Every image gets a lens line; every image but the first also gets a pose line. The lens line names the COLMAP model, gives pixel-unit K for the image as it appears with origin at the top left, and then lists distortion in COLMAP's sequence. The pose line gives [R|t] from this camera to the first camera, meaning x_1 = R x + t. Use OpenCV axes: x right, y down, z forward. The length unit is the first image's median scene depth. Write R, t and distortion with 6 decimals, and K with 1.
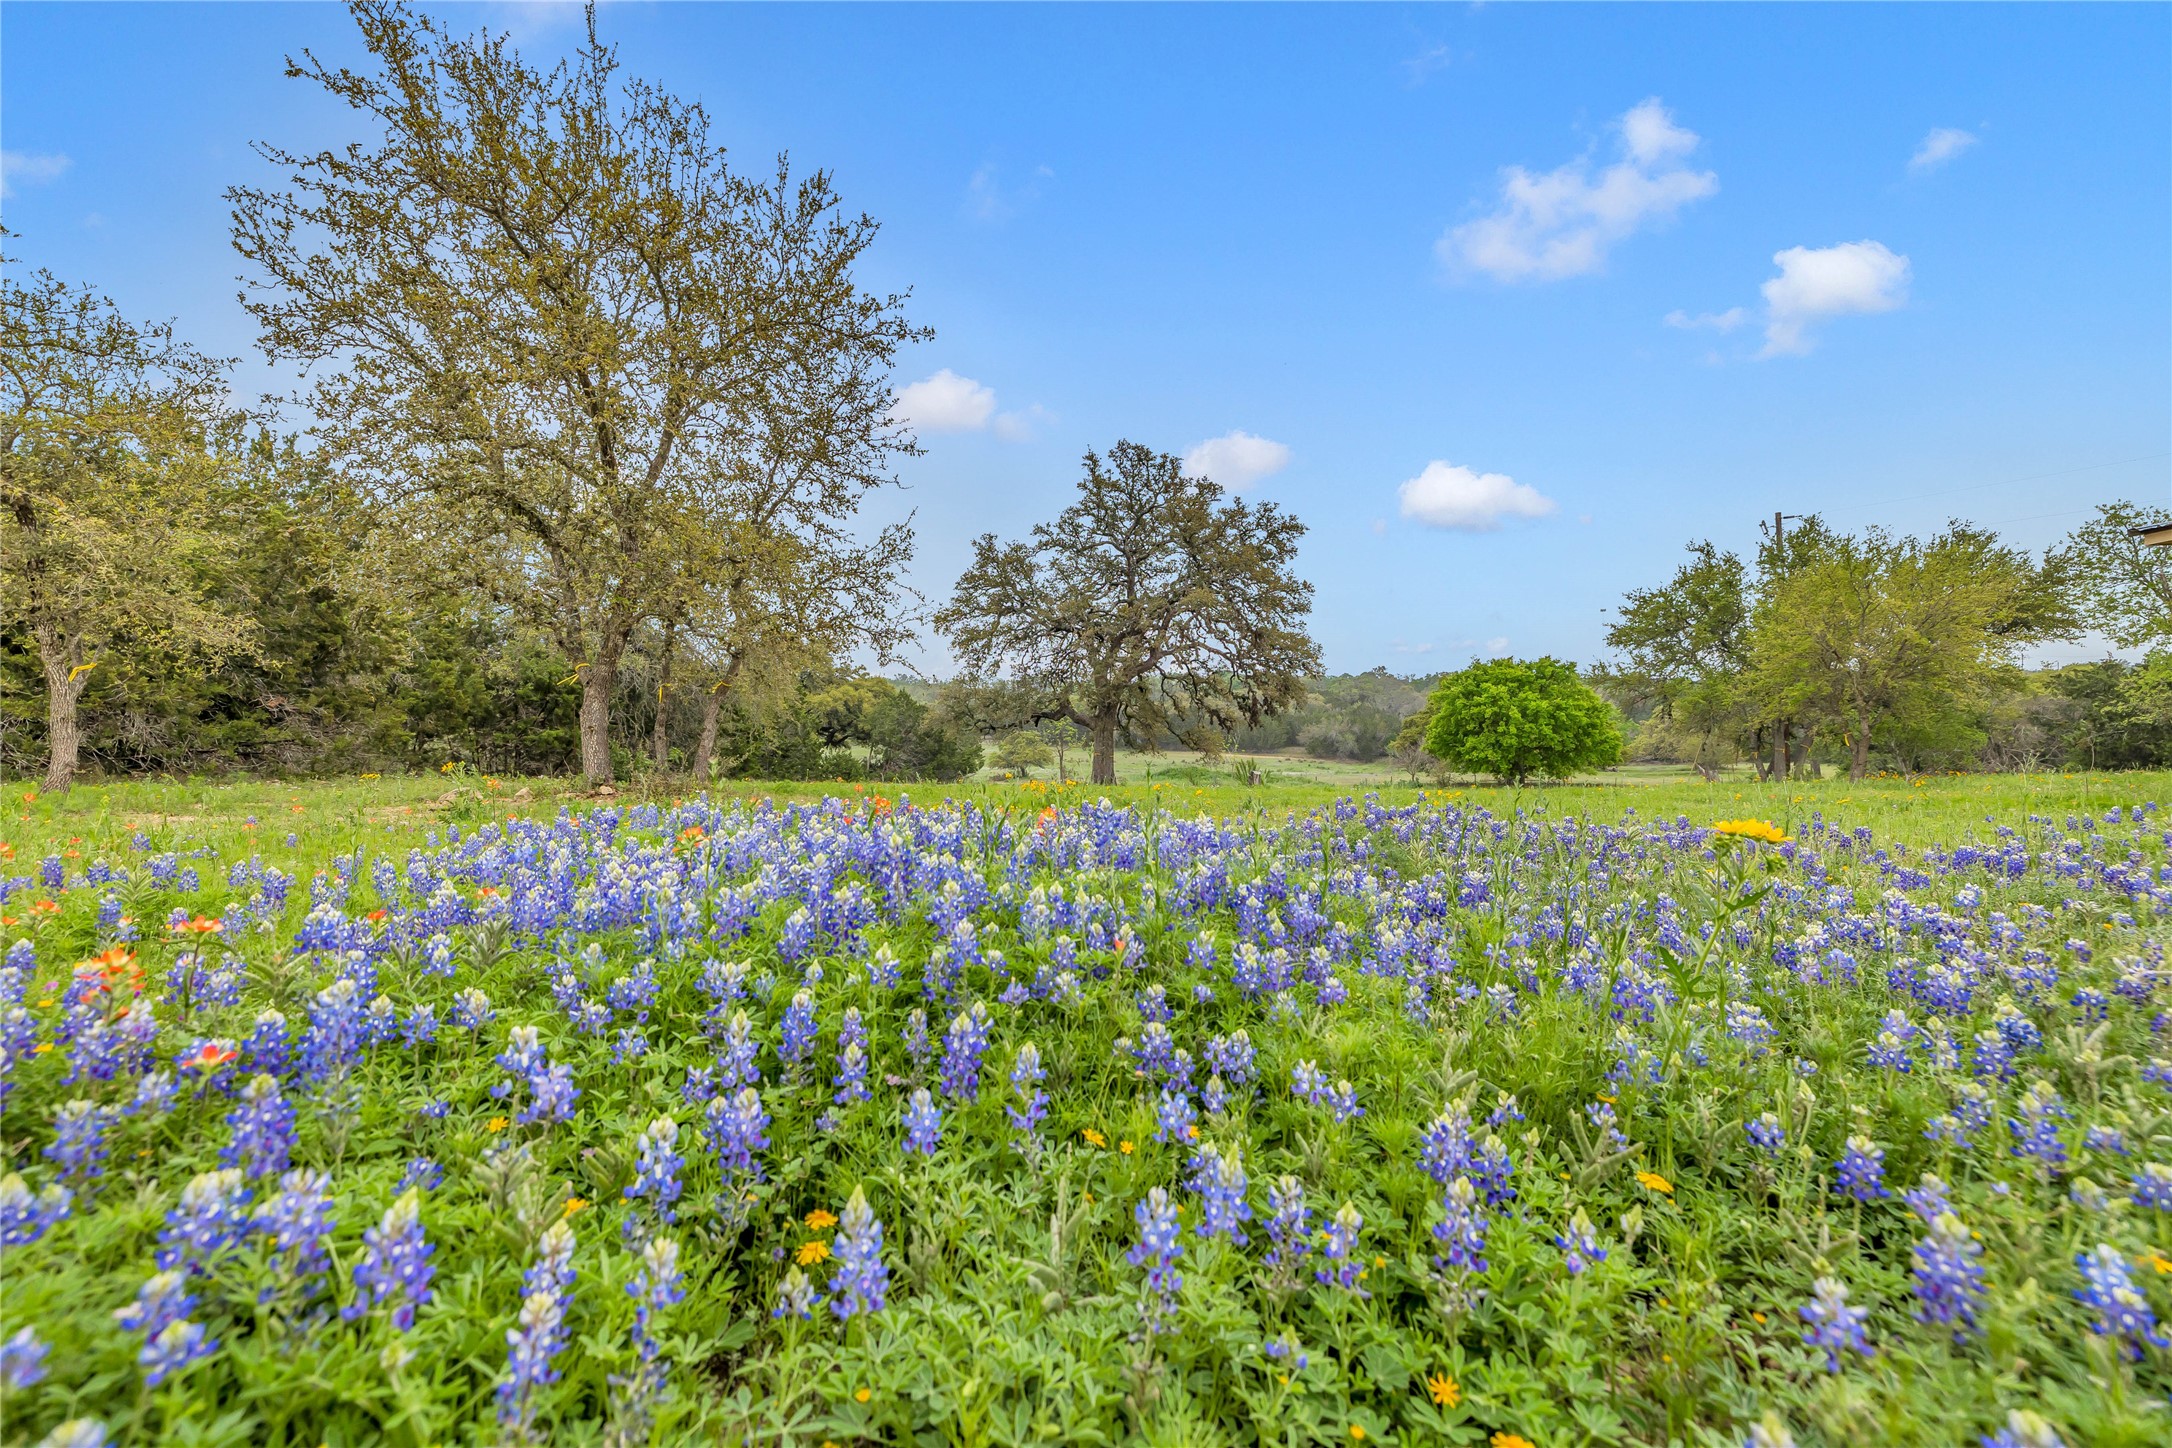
lens RADIAL K [[947.6, 0, 1073.5], [0, 947.6, 714.6], [0, 0, 1]] dist [0.014172, -0.000040]
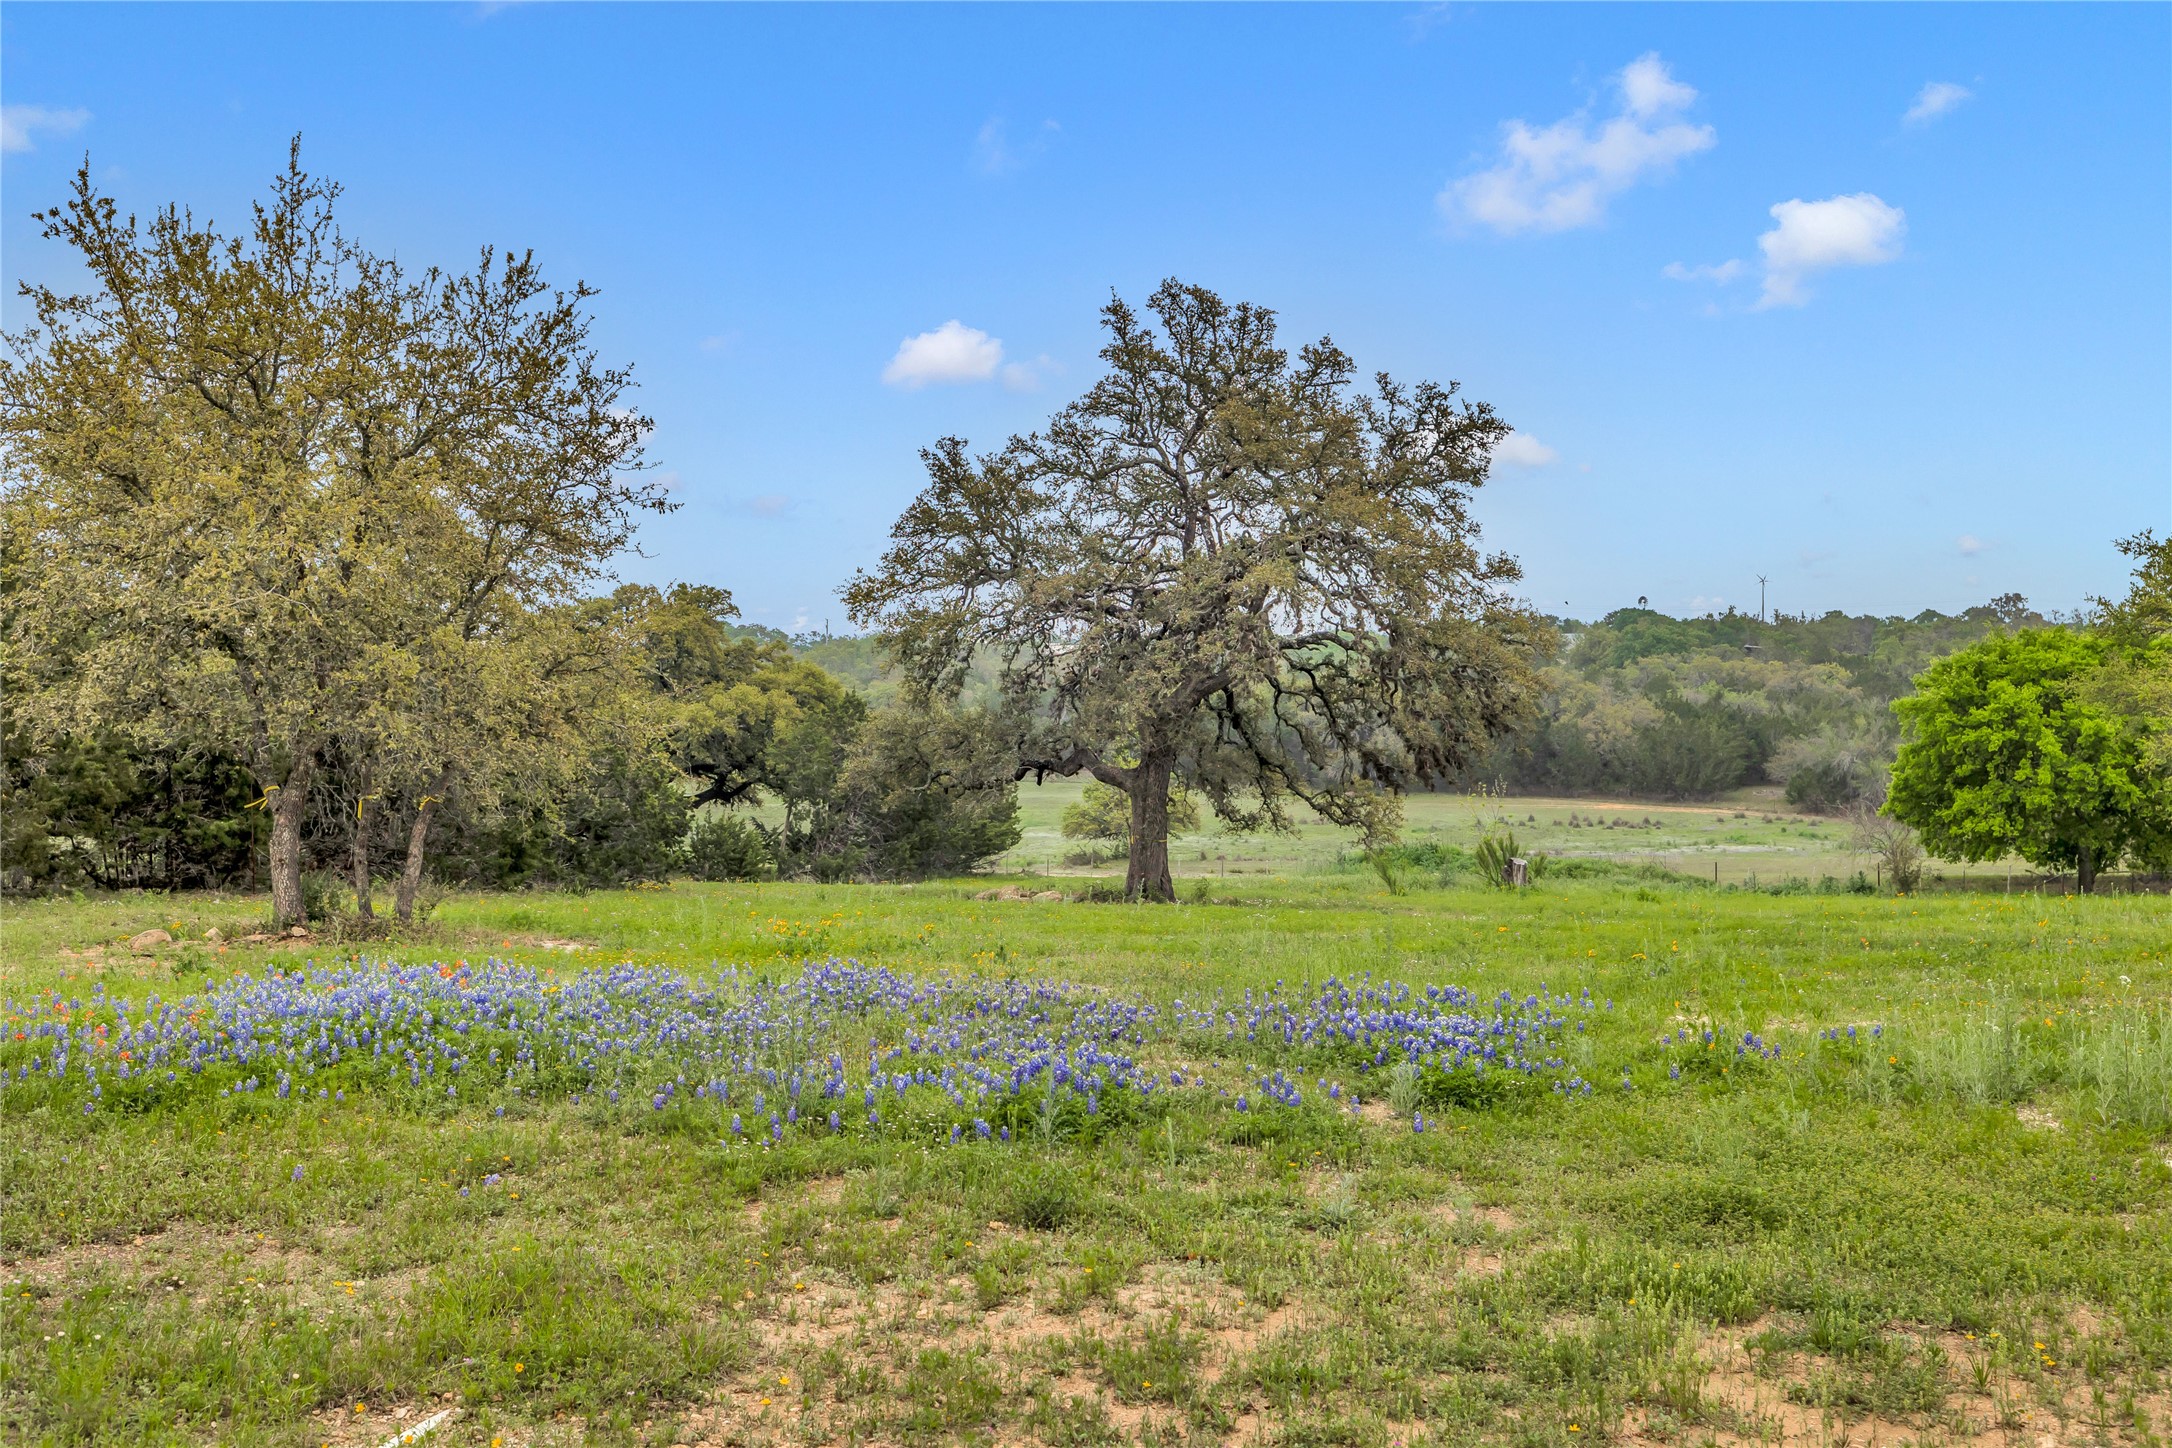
lens RADIAL K [[2127.3, 0, 1055.3], [0, 2127.3, 721.4], [0, 0, 1]] dist [0.005920, -0.007644]
pose [[0.993405, -0.004146, -0.114587, 0.119379], [0.004931, 0.999966, 0.006565, -0.034263], [0.114555, -0.007086, 0.993392, -0.242518]]
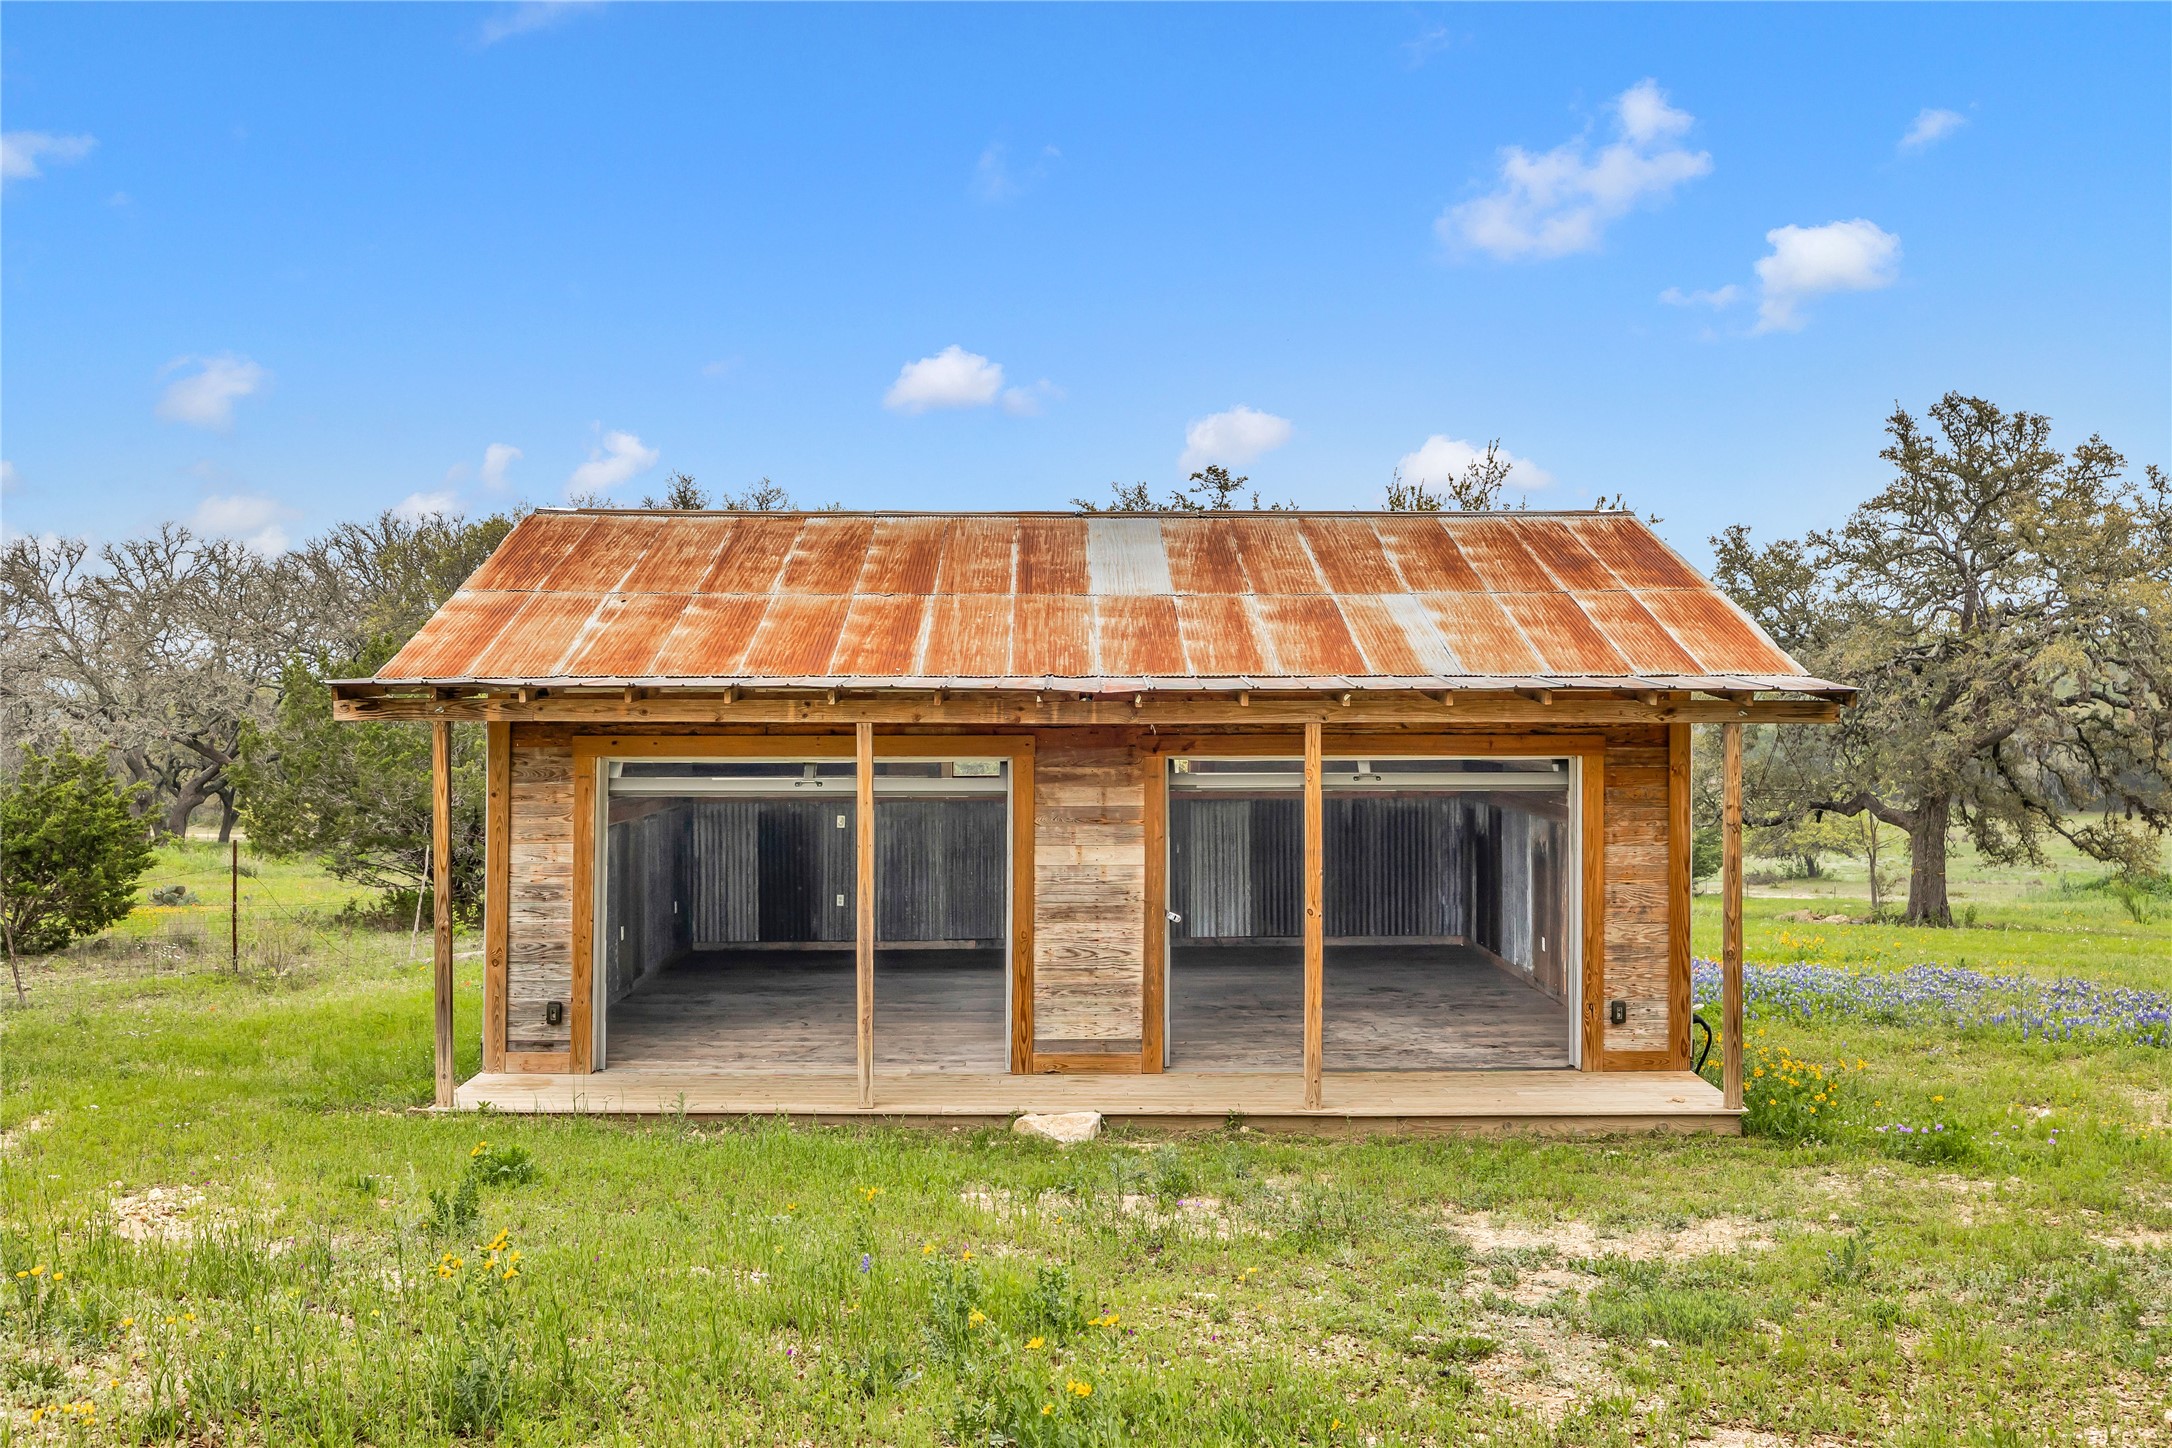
lens RADIAL K [[2127.3, 0, 1055.3], [0, 2127.3, 721.4], [0, 0, 1]] dist [0.005920, -0.007644]
pose [[0.922195, -0.009452, -0.386609, 0.044644], [0.010105, 0.999949, -0.000342, -0.063992], [0.386593, -0.003591, 0.922243, -0.557658]]
